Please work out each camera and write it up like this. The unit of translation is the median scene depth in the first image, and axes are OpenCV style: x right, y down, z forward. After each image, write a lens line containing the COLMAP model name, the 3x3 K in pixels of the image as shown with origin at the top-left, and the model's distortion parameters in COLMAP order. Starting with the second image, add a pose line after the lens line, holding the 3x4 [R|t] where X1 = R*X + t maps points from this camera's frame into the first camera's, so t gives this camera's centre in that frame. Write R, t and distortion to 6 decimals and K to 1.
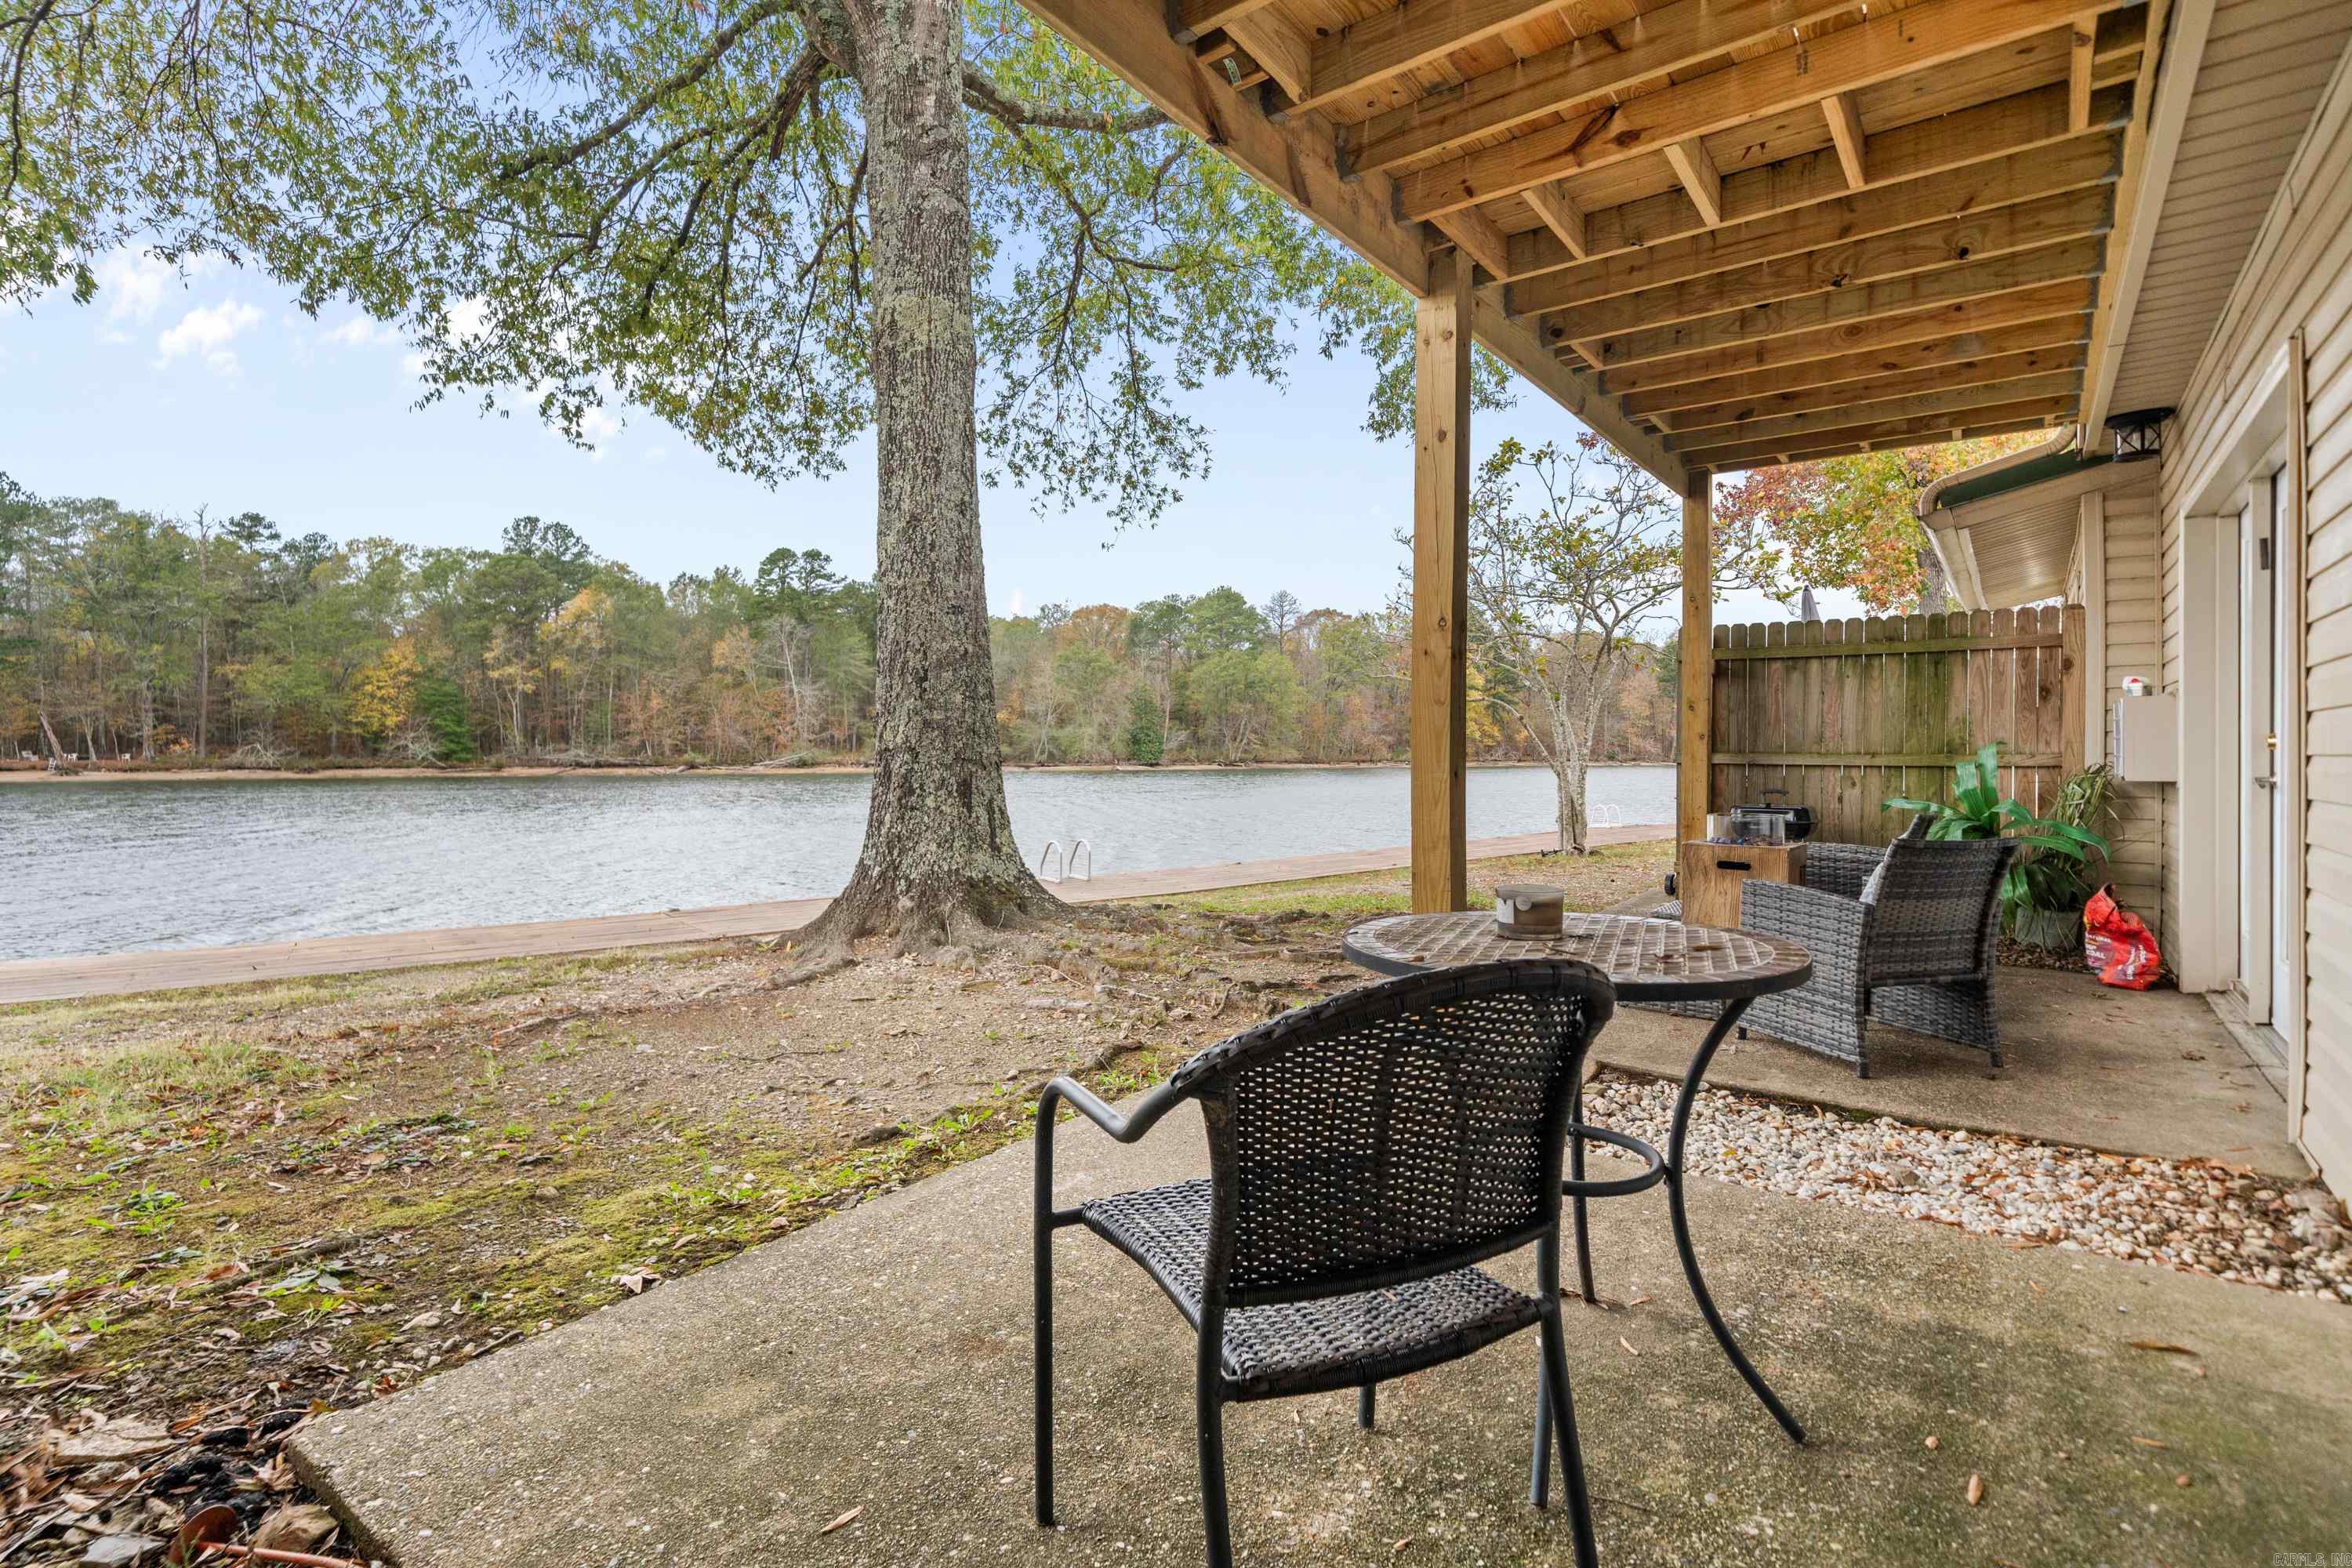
lens RADIAL K [[1110.5, 0, 1100.0], [0, 1110.5, 751.3], [0, 0, 1]] dist [0.011039, 0.000311]
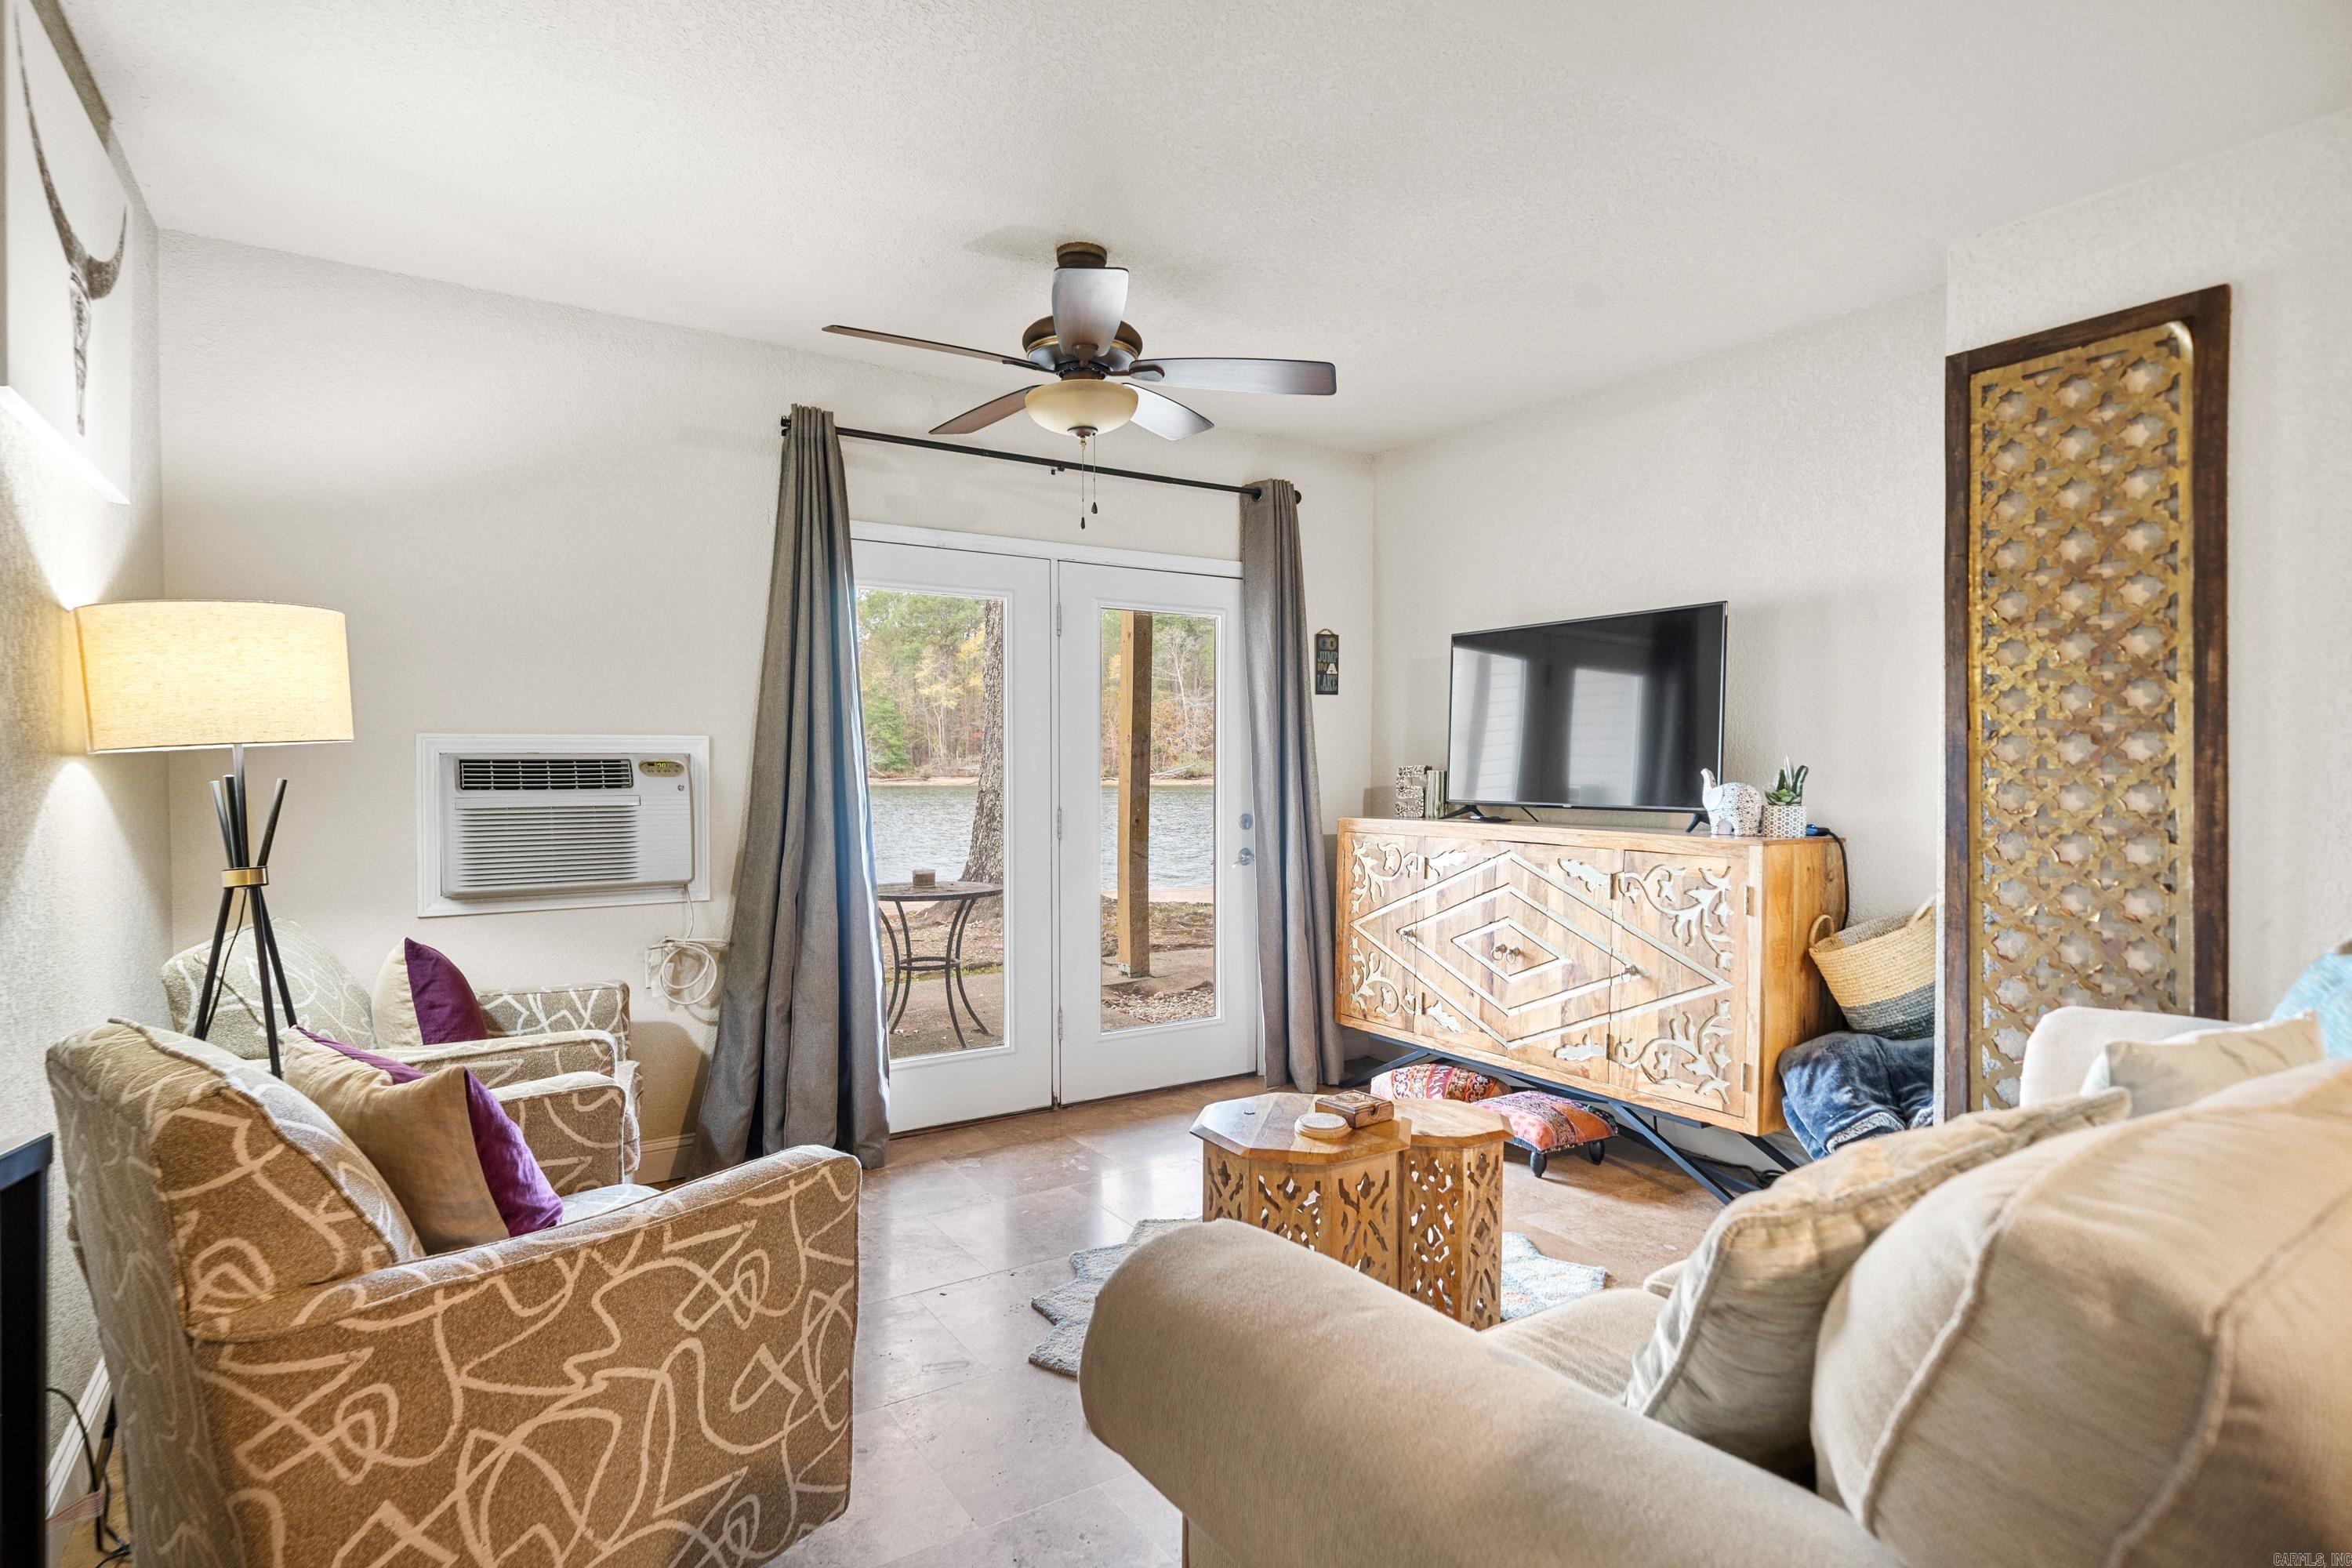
lens RADIAL K [[1160.2, 0, 1150.6], [0, 1160.2, 797.1], [0, 0, 1]] dist [-0.006901, -0.000818]
pose [[0.952214, 0.005975, -0.305374, 0.264998], [0.003677, 0.999512, 0.031022, -0.021745], [0.305410, -0.030663, 0.951727, -0.236219]]
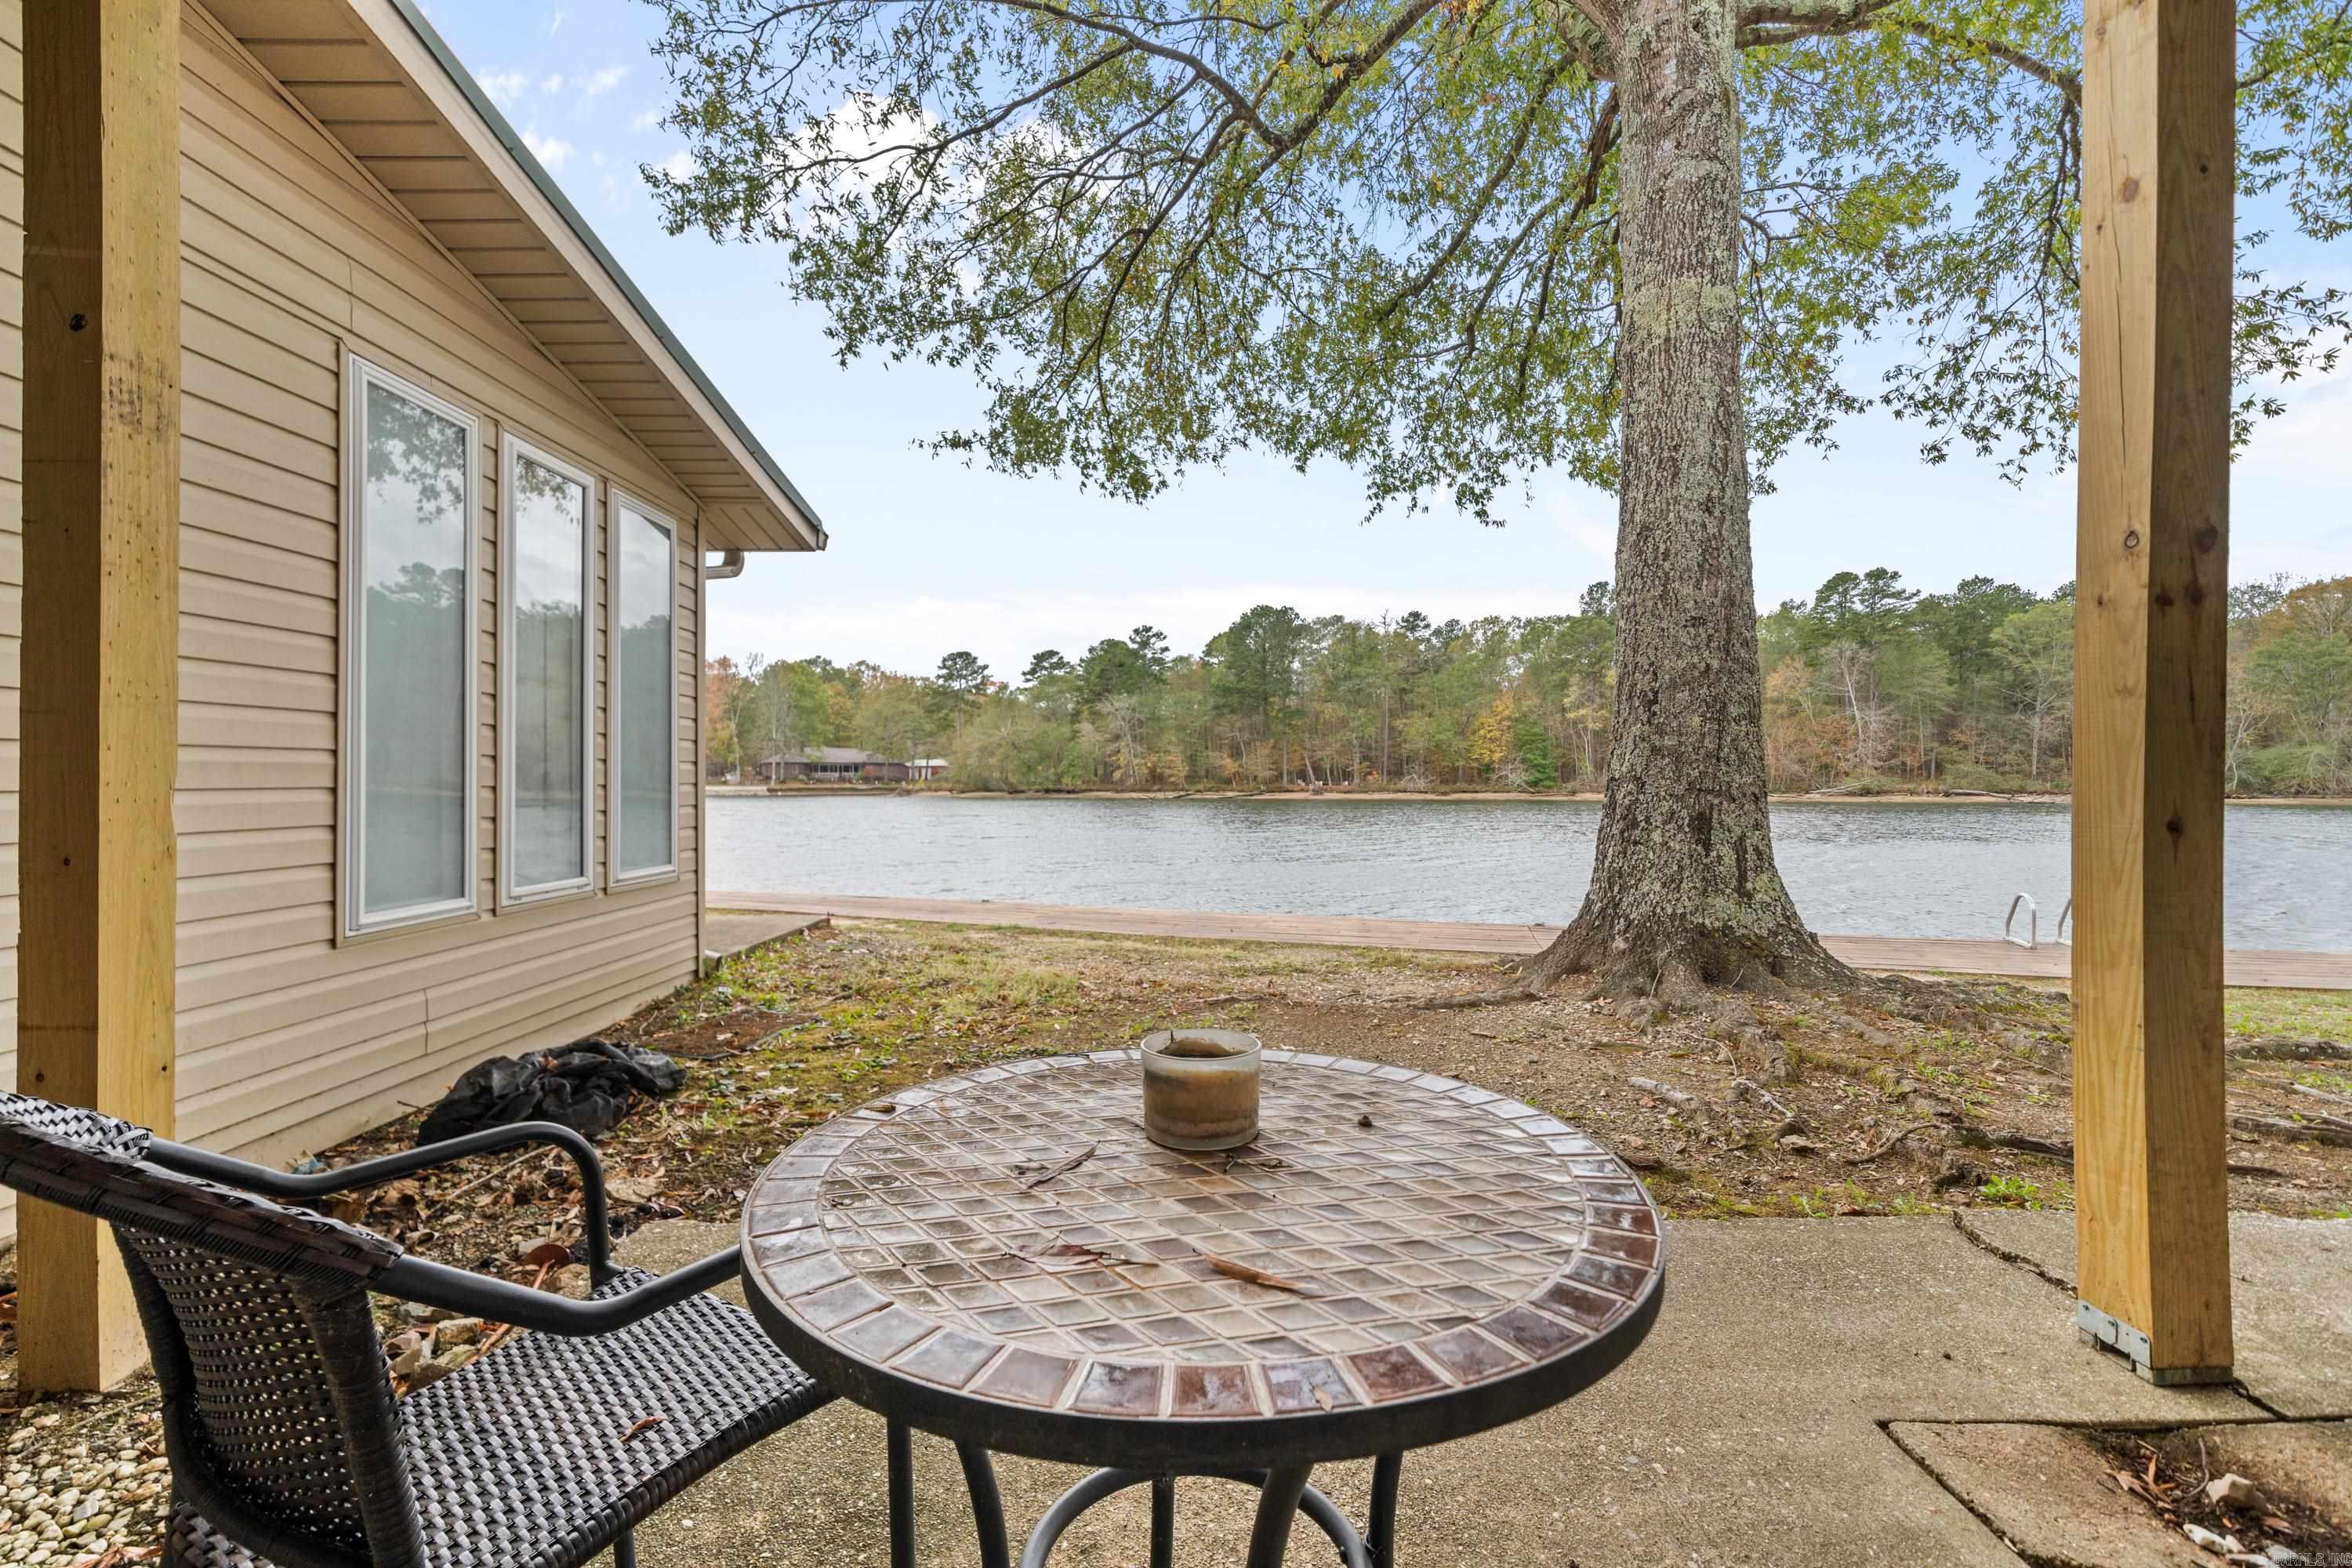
lens RADIAL K [[956.7, 0, 1172.5], [0, 956.7, 776.3], [0, 0, 1]] dist [0.003601, -0.001165]
pose [[0.622843, -0.004611, -0.782333, 0.106243], [0.002185, 0.999989, -0.004154, -0.000780], [0.782344, 0.000878, 0.622846, 0.100253]]
